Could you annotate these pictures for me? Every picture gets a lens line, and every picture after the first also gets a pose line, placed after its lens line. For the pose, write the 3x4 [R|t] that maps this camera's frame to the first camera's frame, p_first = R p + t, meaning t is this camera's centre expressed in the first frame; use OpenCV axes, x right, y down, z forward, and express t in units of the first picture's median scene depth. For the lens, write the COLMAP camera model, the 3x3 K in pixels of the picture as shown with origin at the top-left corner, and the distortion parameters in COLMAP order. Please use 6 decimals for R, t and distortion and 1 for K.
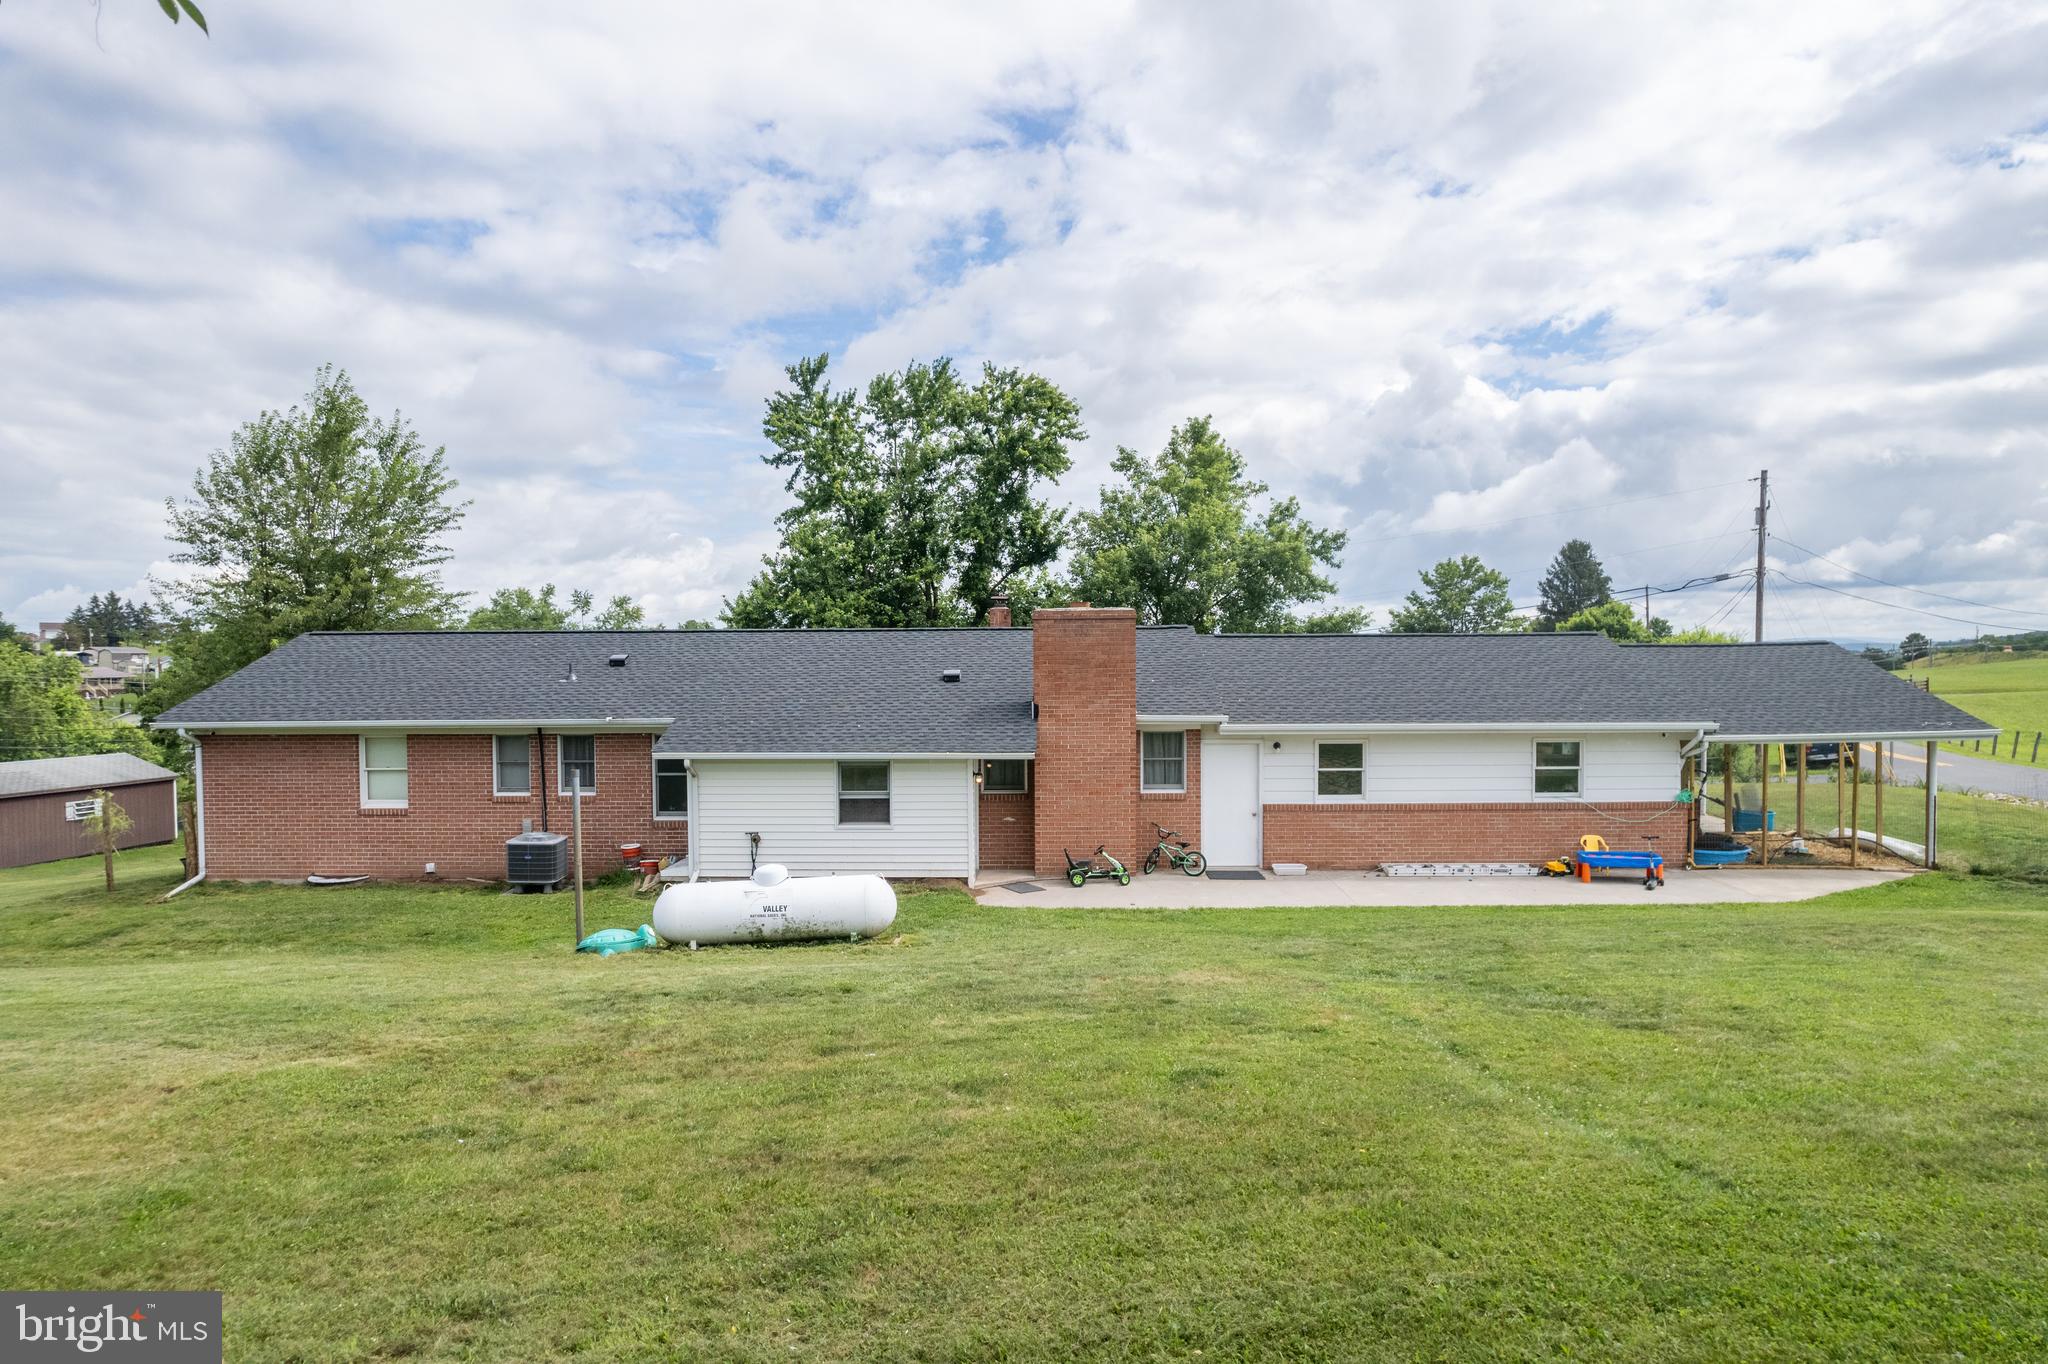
lens RADIAL K [[1312.2, 0, 1024.0], [0, 1312.2, 682.0], [0, 0, 1]] dist [-0.057973, 0.046995]
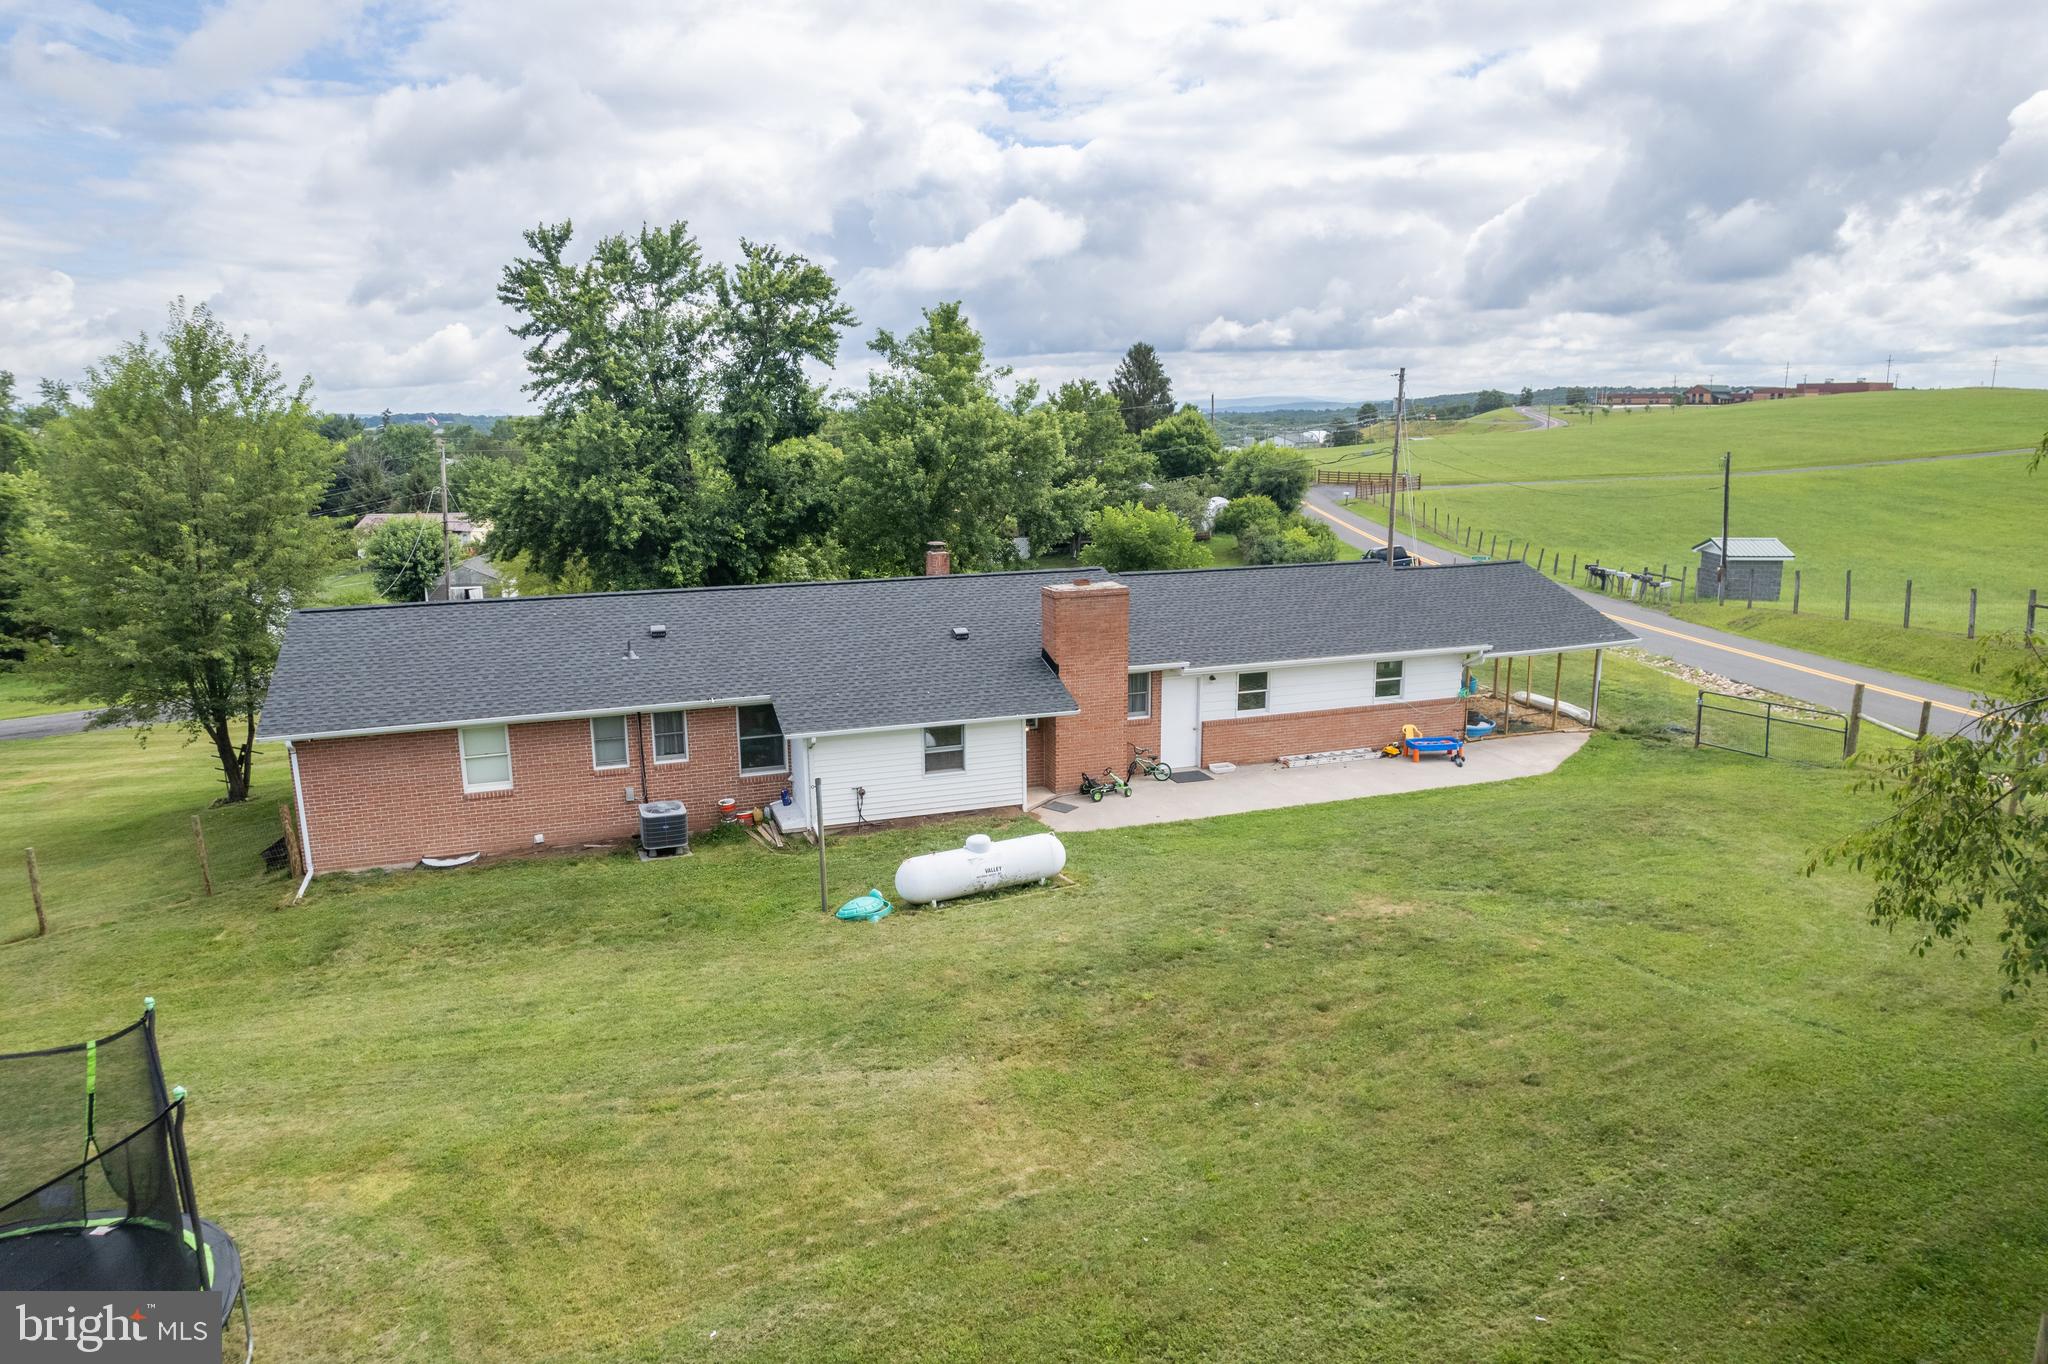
lens RADIAL K [[1312.2, 0, 1024.0], [0, 1312.2, 682.0], [0, 0, 1]] dist [-0.057973, 0.046995]
pose [[0.930076, -0.072053, 0.360232, -0.467042], [0.004564, 0.982768, 0.184788, -0.194454], [-0.367339, -0.170223, 0.914377, -0.149383]]
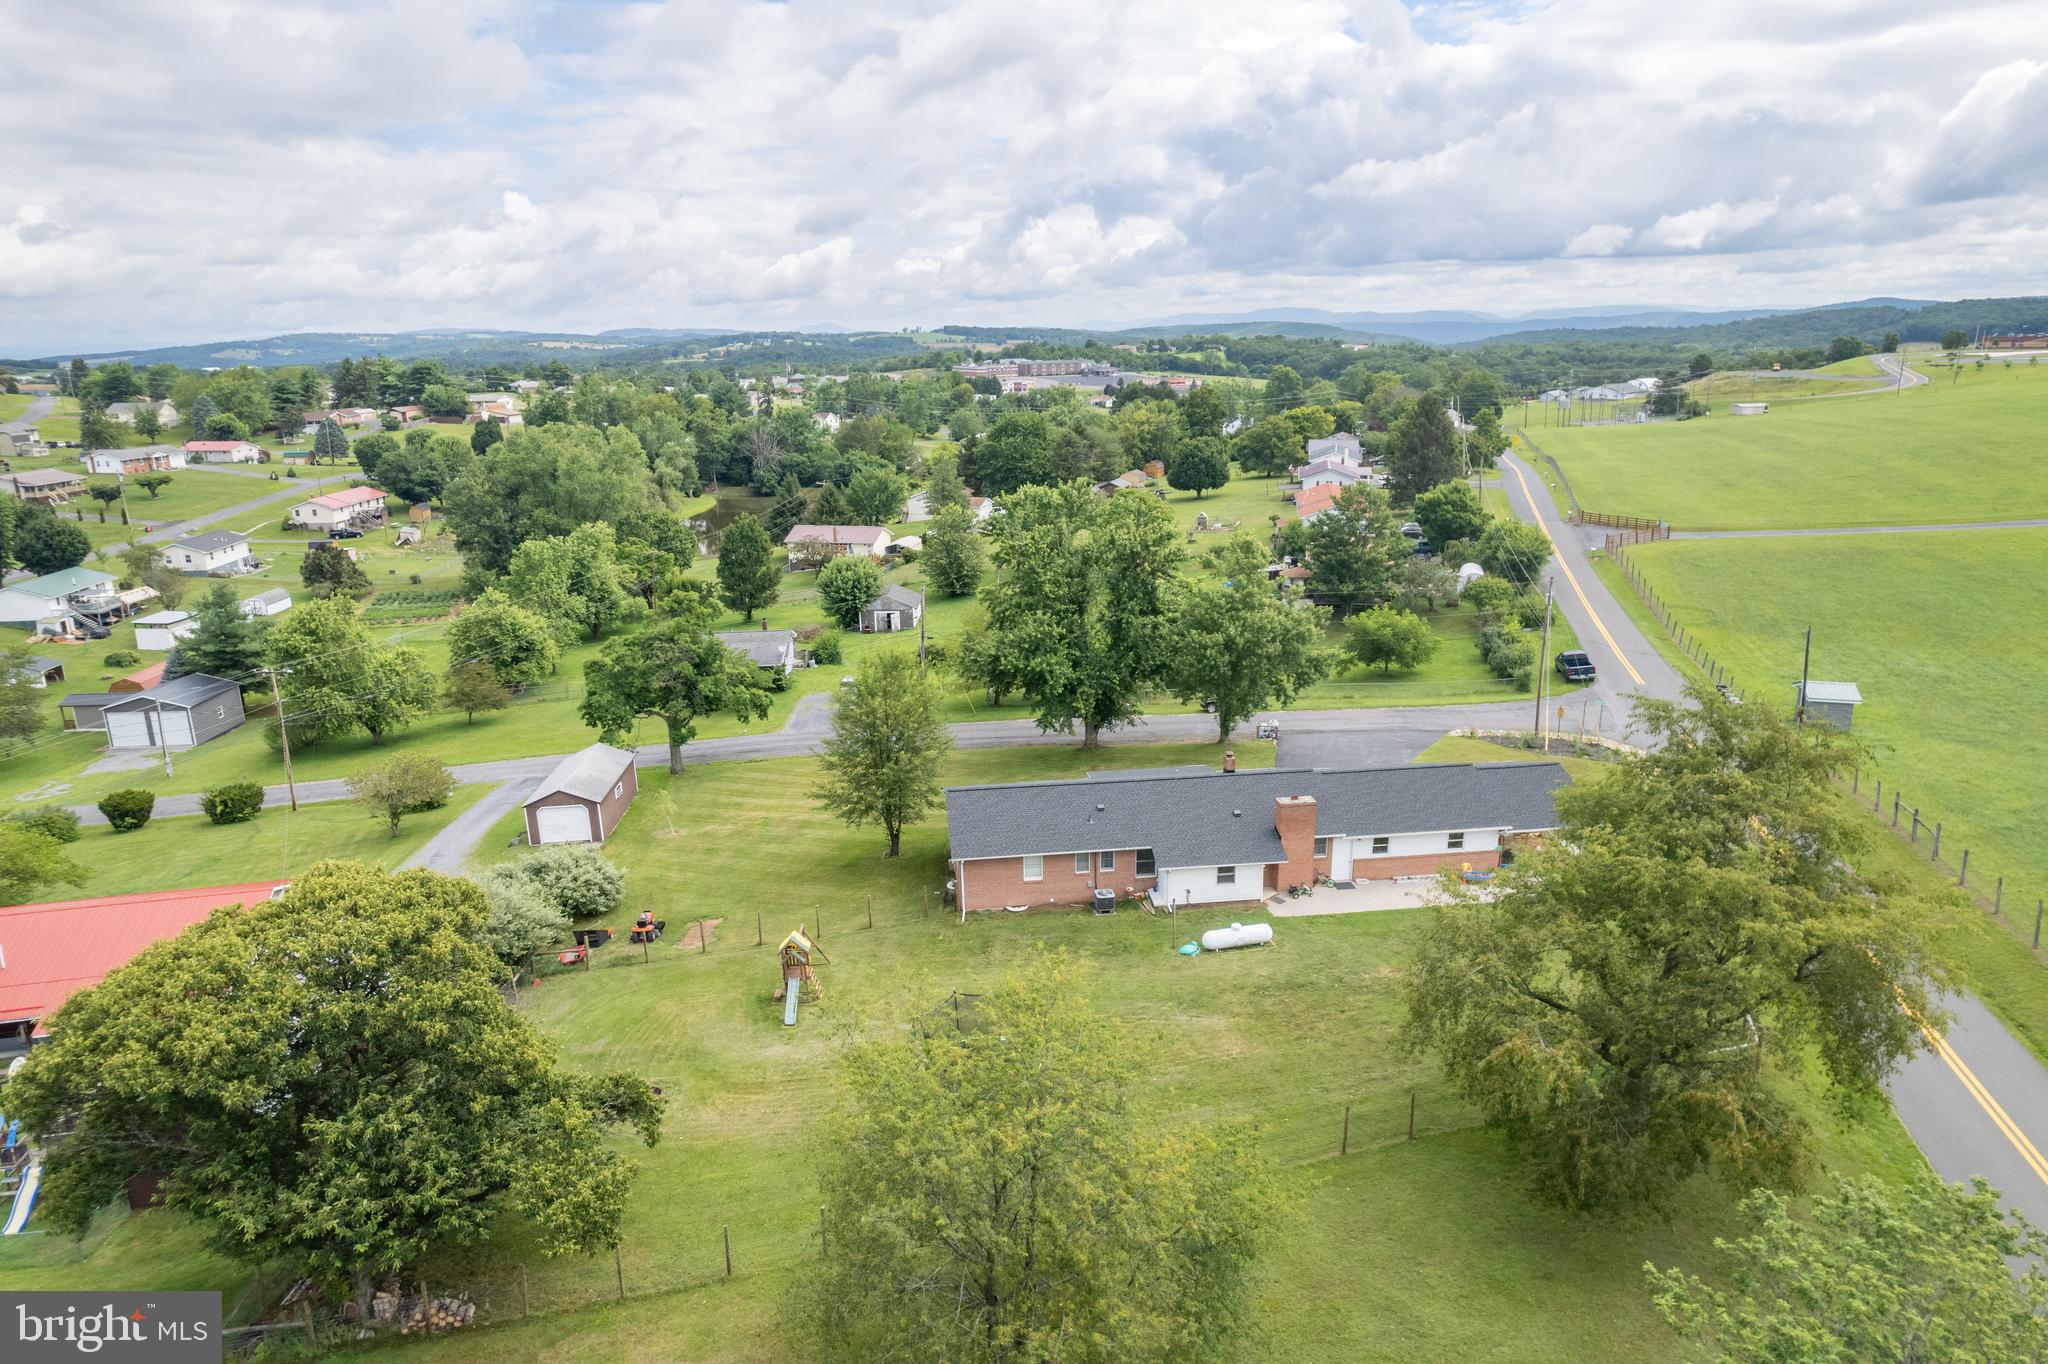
lens RADIAL K [[1312.2, 0, 1024.0], [0, 1312.2, 682.0], [0, 0, 1]] dist [-0.057973, 0.046995]
pose [[0.990041, -0.044944, 0.133415, -0.858793], [0.010644, 0.968857, 0.247393, -0.960584], [-0.140379, -0.243509, 0.959686, -1.460579]]
